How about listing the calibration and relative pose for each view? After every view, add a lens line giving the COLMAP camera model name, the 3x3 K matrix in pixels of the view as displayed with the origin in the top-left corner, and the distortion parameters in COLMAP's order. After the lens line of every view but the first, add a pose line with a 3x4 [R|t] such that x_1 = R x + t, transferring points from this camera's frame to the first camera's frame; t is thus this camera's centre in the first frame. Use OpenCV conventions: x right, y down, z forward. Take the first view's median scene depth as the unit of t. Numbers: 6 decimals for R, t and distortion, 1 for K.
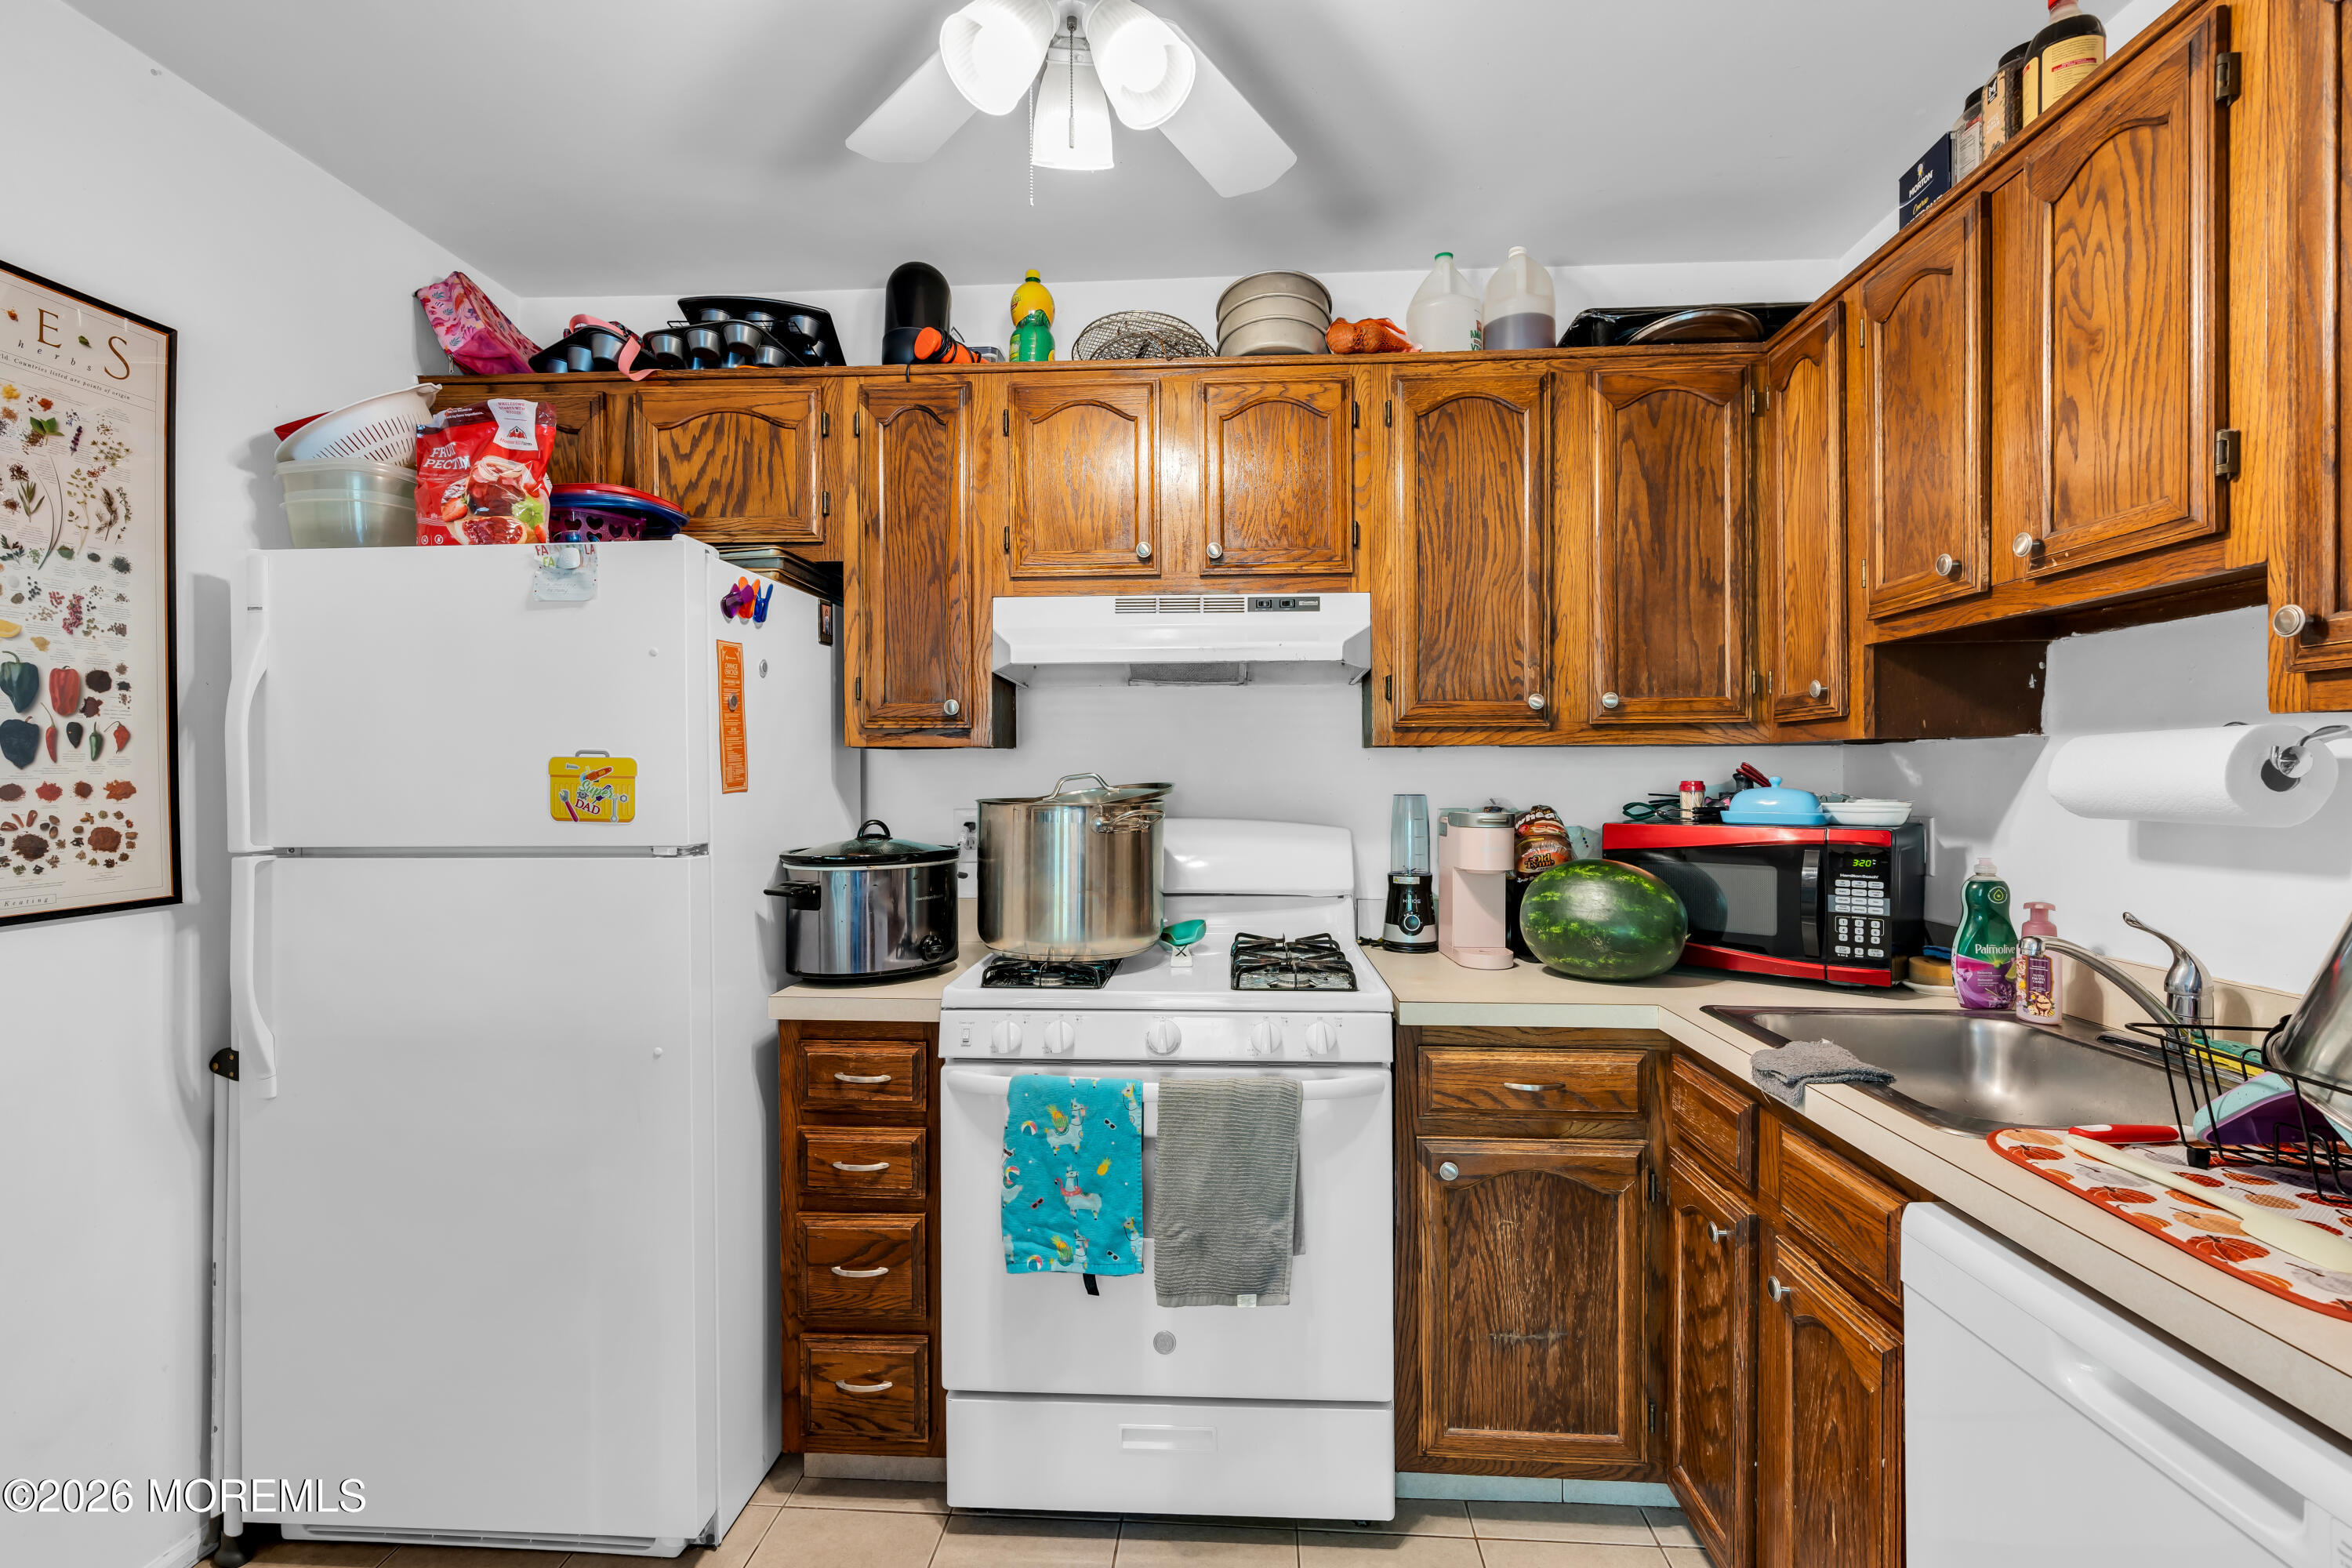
lens RADIAL K [[1057.2, 0, 1176.9], [0, 1057.2, 782.6], [0, 0, 1]] dist [-0.006865, 0.005343]
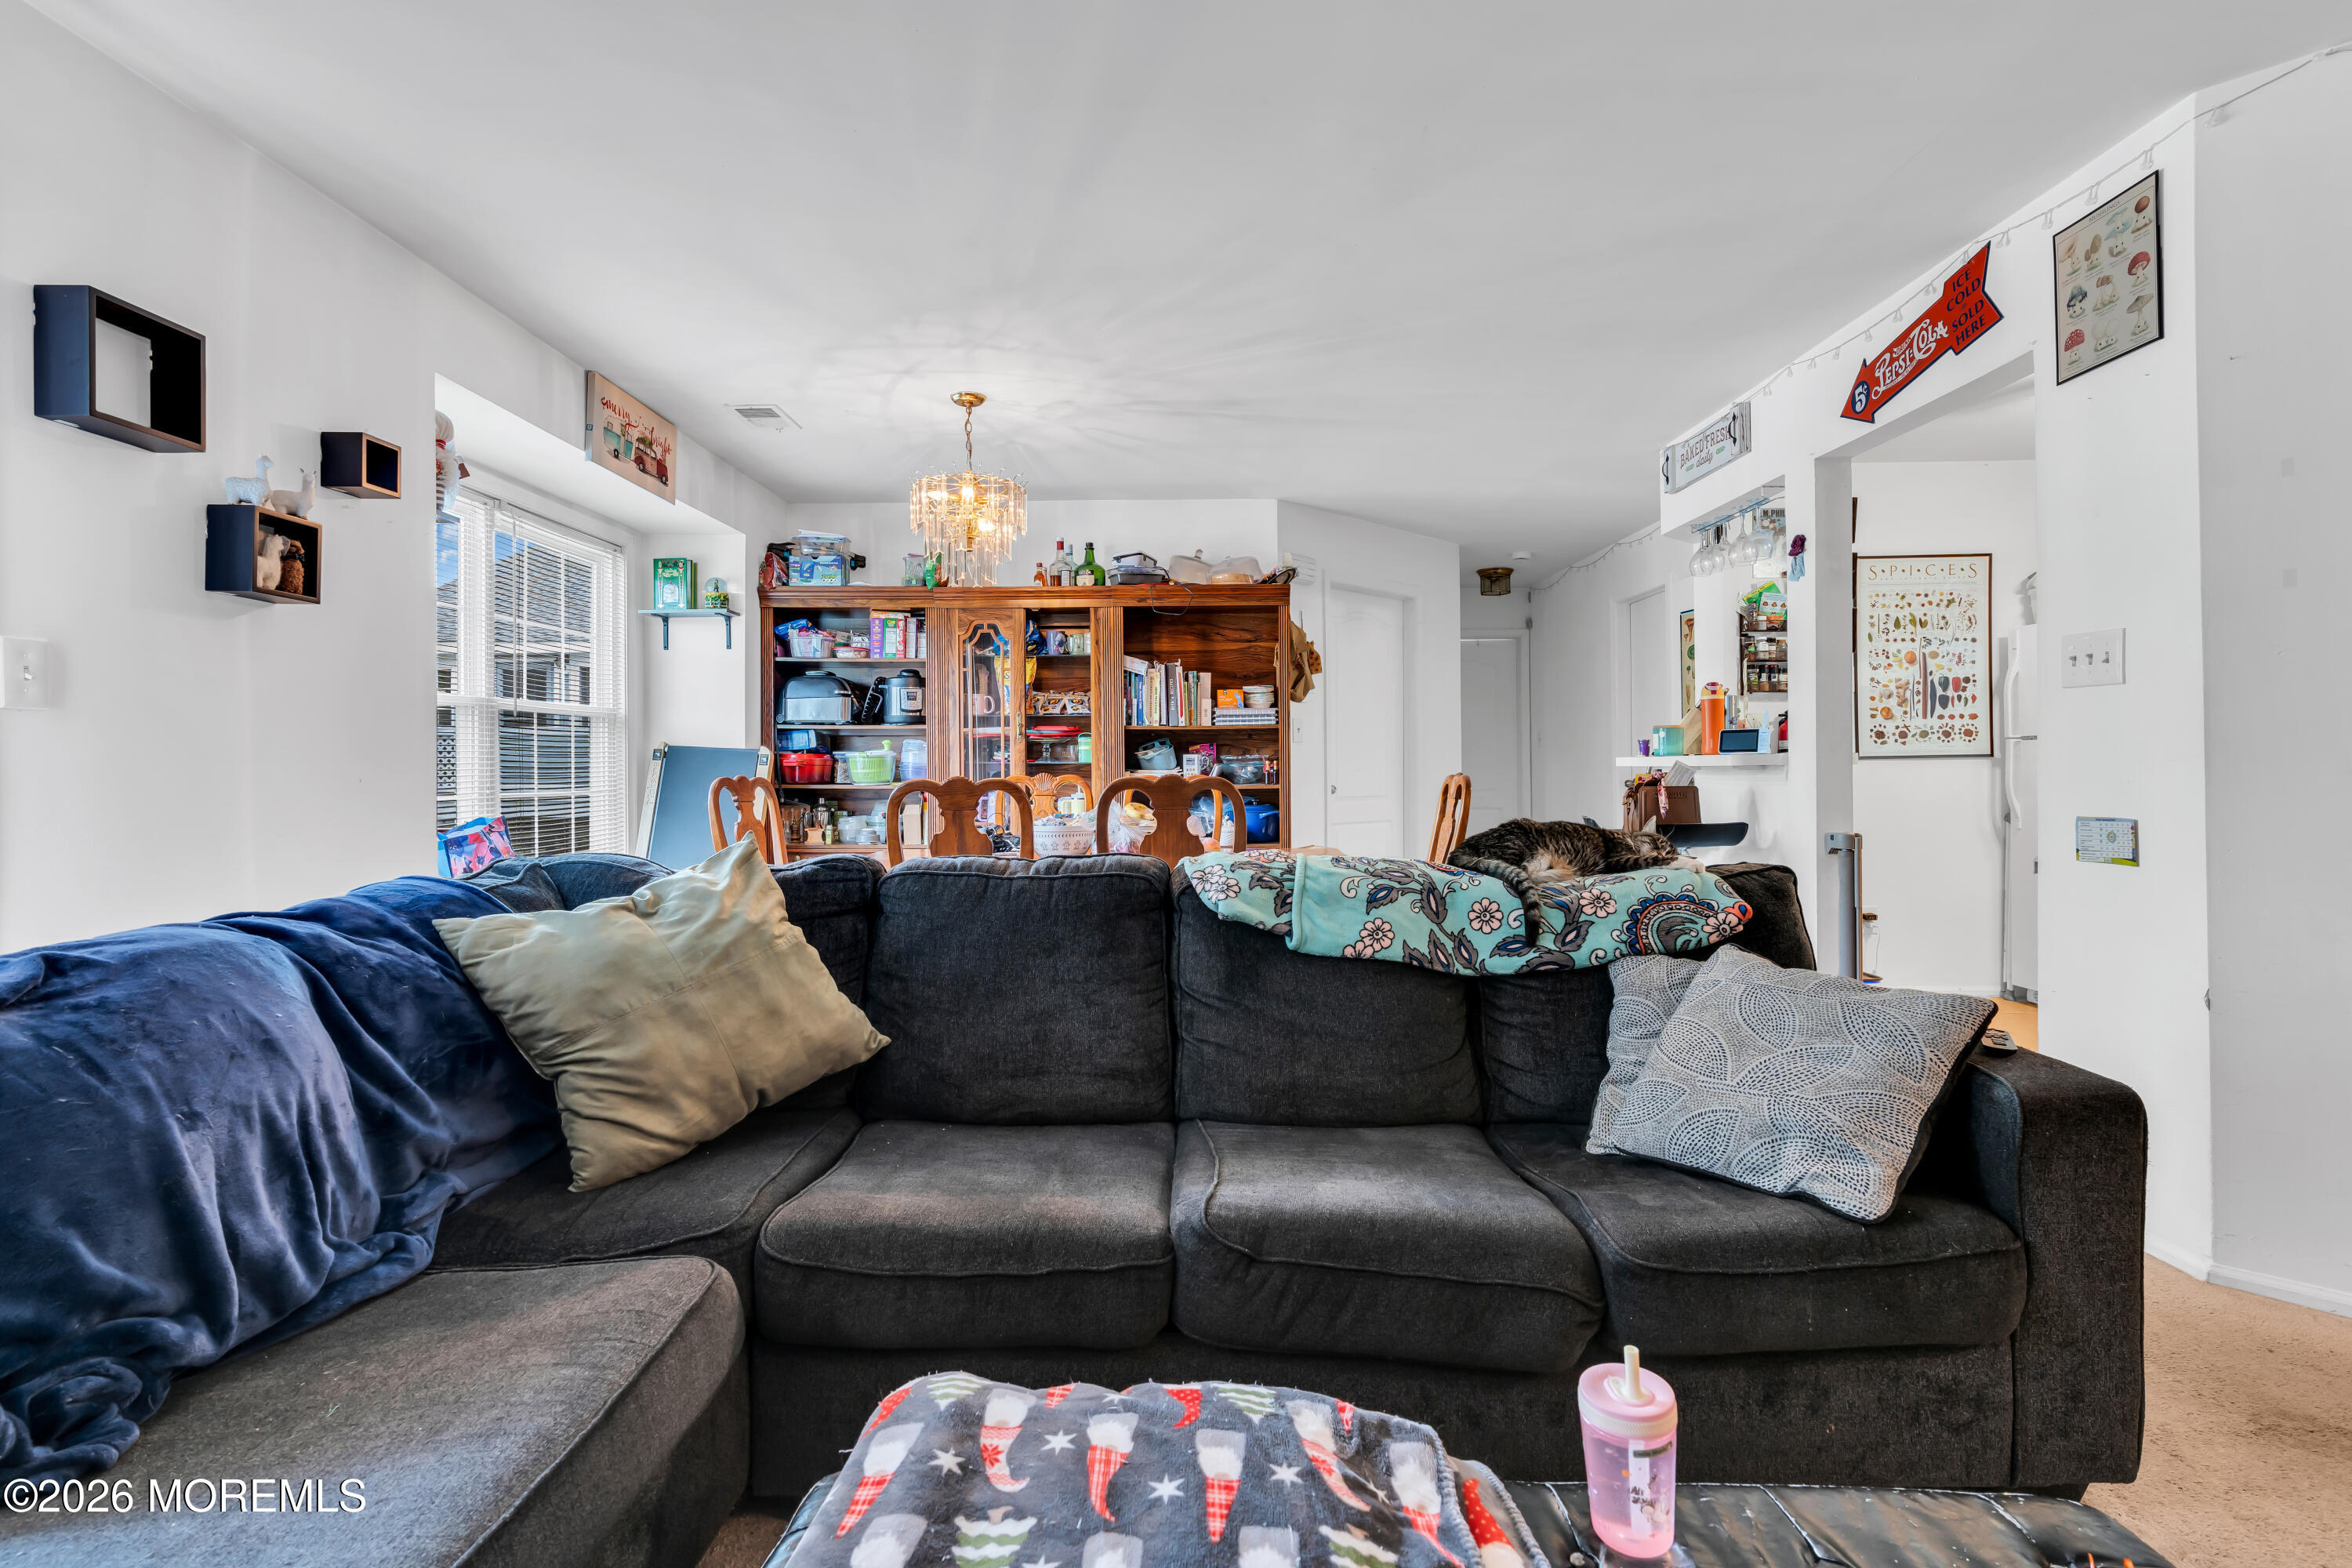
lens RADIAL K [[1101.8, 0, 1175.7], [0, 1101.8, 764.2], [0, 0, 1]] dist [-0.003648, 0.004259]
pose [[0.049821, 0.002504, -0.998755, 1.608000], [-0.001597, 0.999996, 0.002428, 0.112141], [0.998757, 0.001474, 0.049825, -1.130478]]
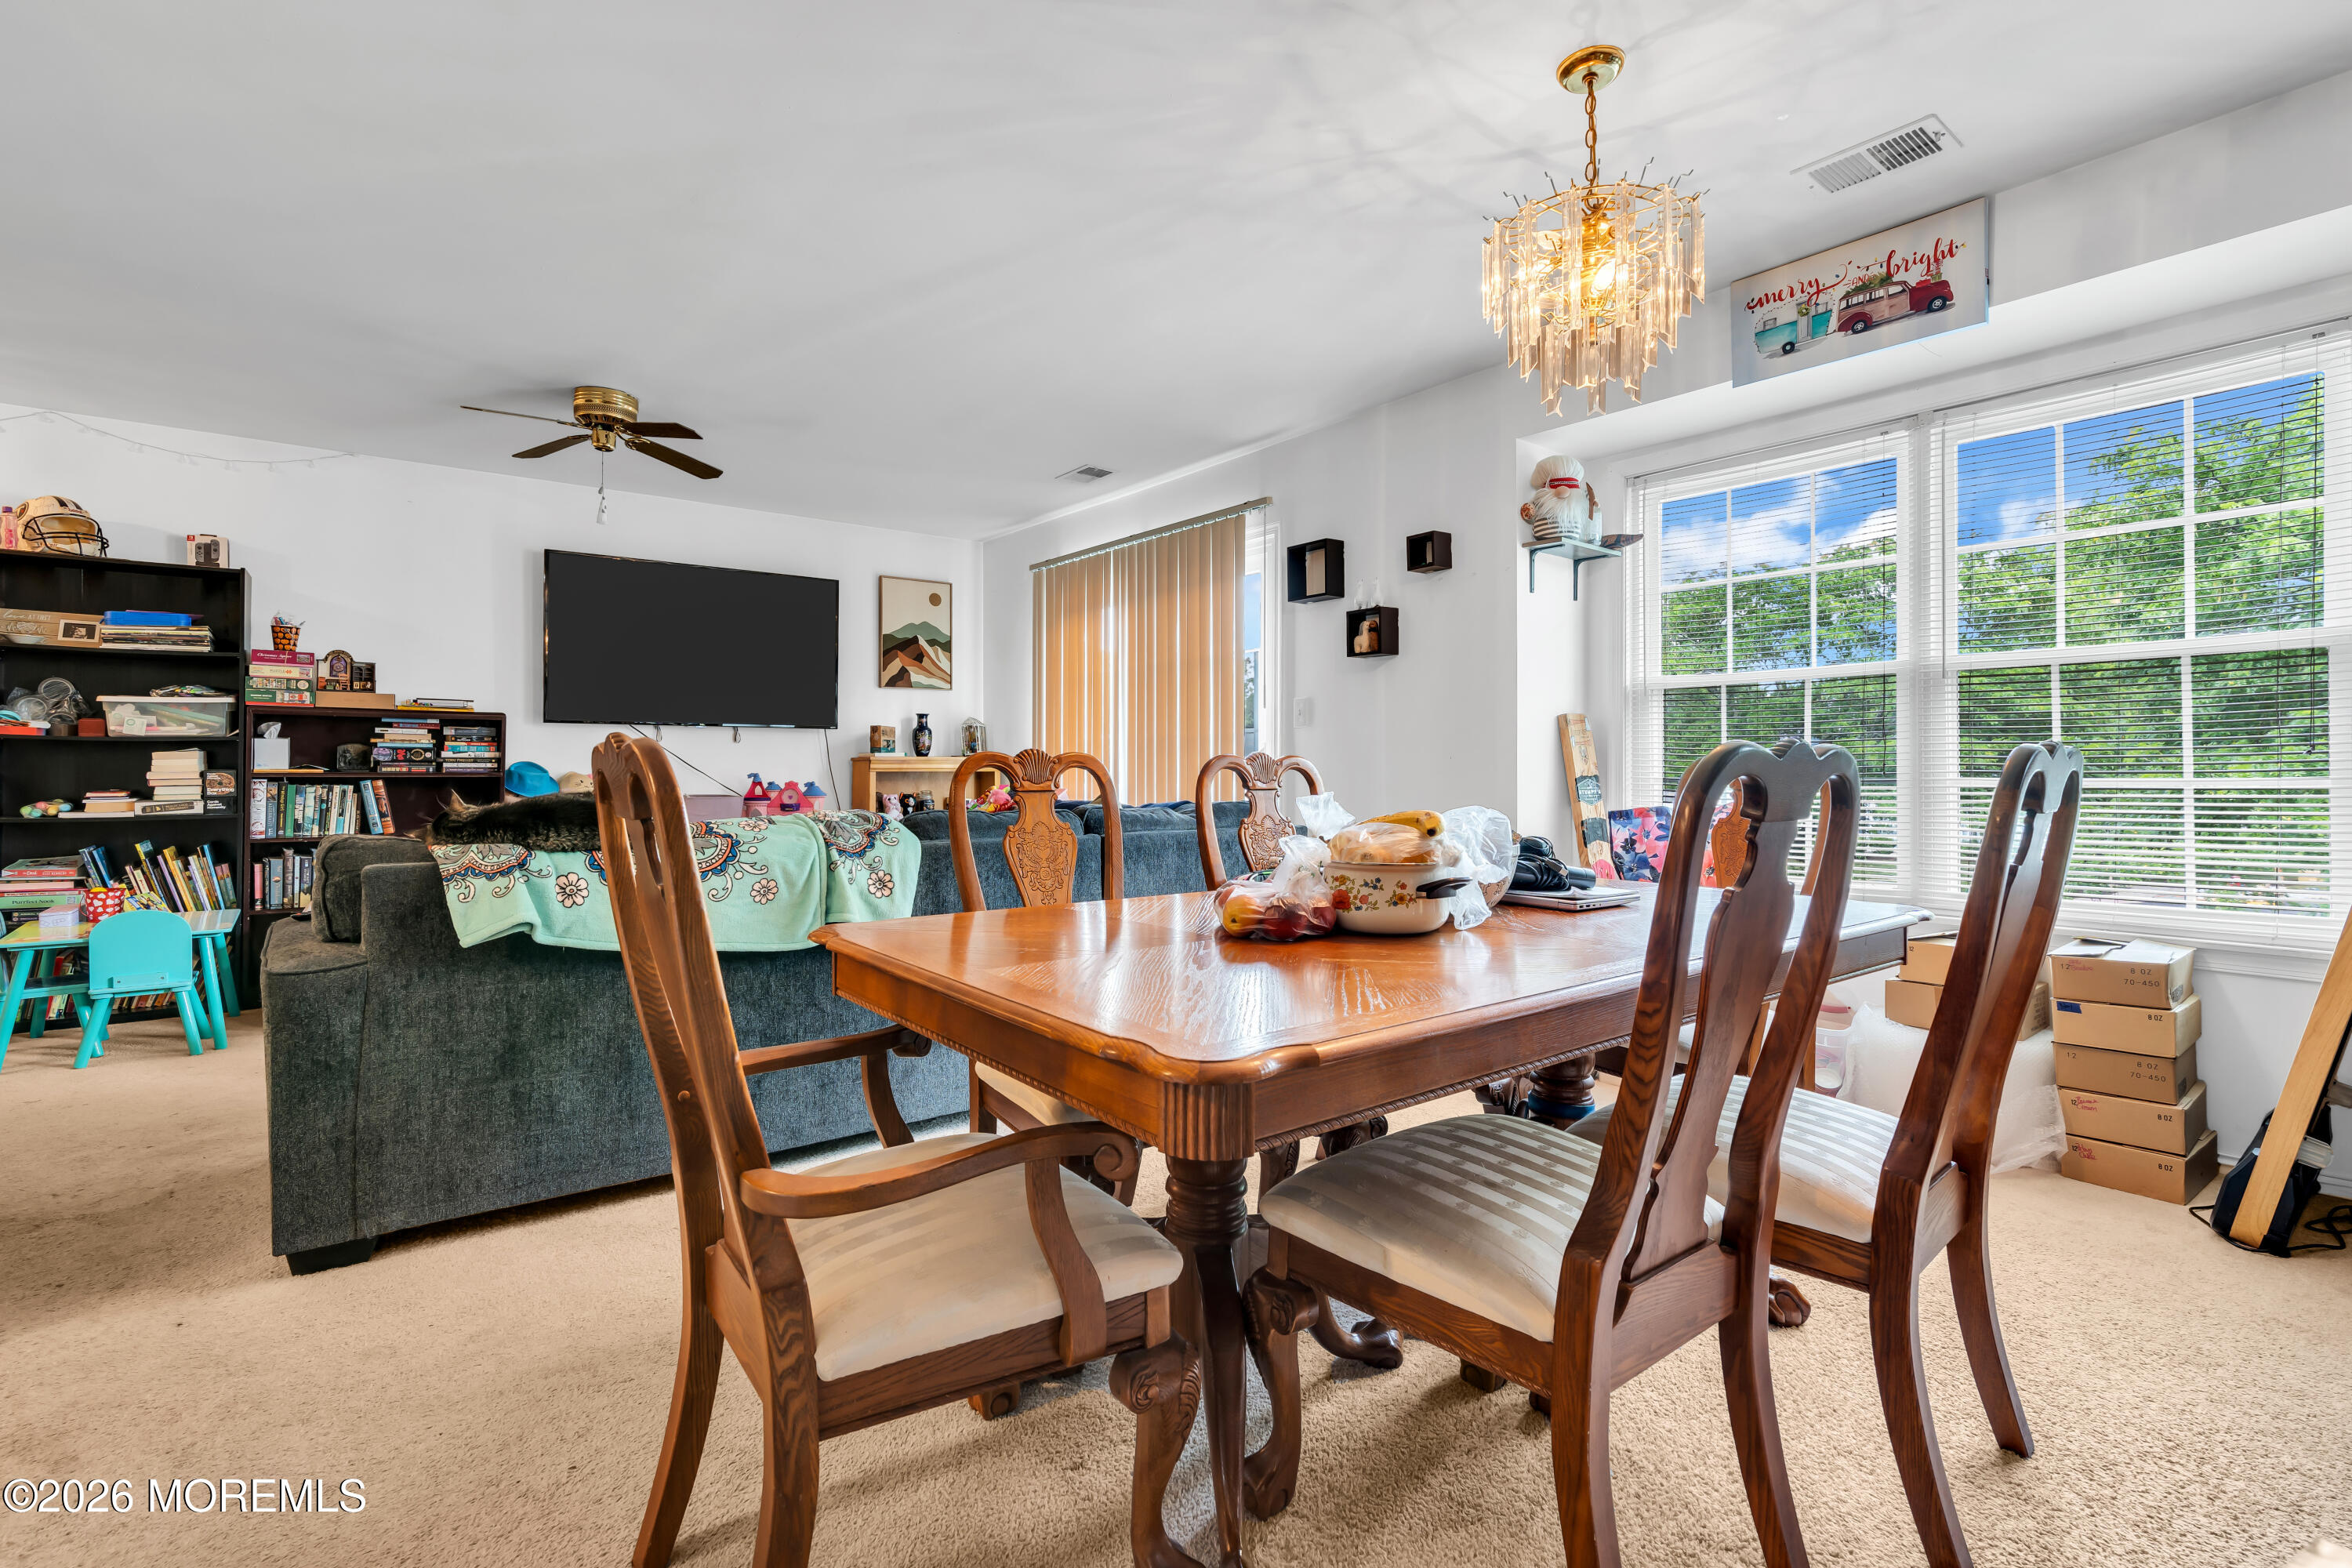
lens RADIAL K [[1080.6, 0, 1172.1], [0, 1080.6, 773.3], [0, 0, 1]] dist [-0.013410, 0.004657]
pose [[-0.661500, 0.003974, 0.749935, -0.945792], [0.008917, 0.999957, 0.002567, 0.155884], [-0.749892, 0.008385, -0.661507, -0.366717]]
